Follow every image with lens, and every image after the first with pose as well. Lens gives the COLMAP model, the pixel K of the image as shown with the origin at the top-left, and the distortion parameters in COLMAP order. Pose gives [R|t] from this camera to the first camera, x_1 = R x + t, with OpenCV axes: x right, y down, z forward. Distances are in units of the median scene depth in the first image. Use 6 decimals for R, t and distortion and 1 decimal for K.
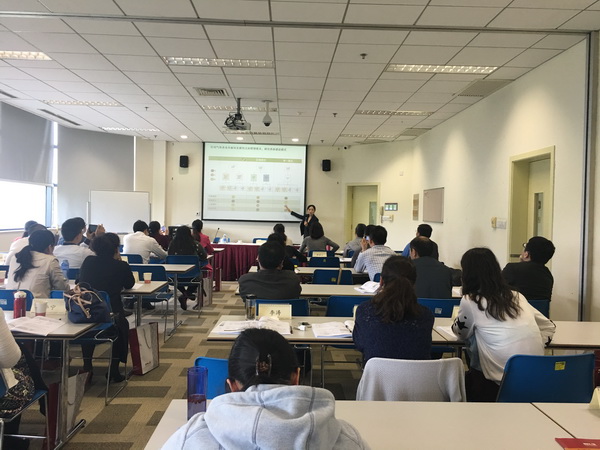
lens RADIAL K [[496.2, 0, 302.1], [0, 496.2, 212.8], [0, 0, 1]] dist [0.044297, -0.018261]
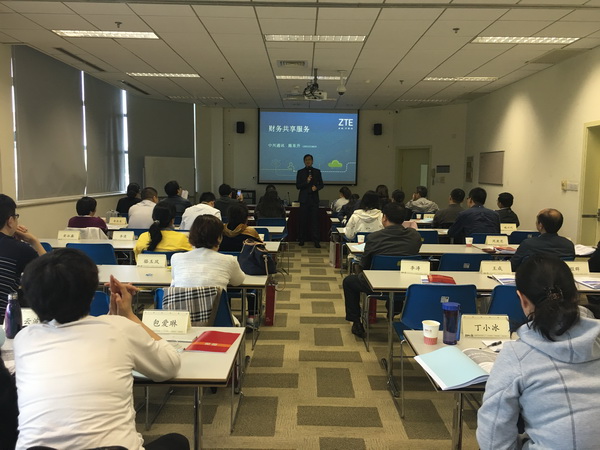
lens RADIAL K [[496.2, 0, 302.1], [0, 496.2, 212.8], [0, 0, 1]] dist [0.044297, -0.018261]
pose [[0.999737, -0.007656, -0.021610, -0.165702], [0.009402, 0.996600, 0.081850, -0.015867], [0.020910, -0.082032, 0.996410, -0.092922]]
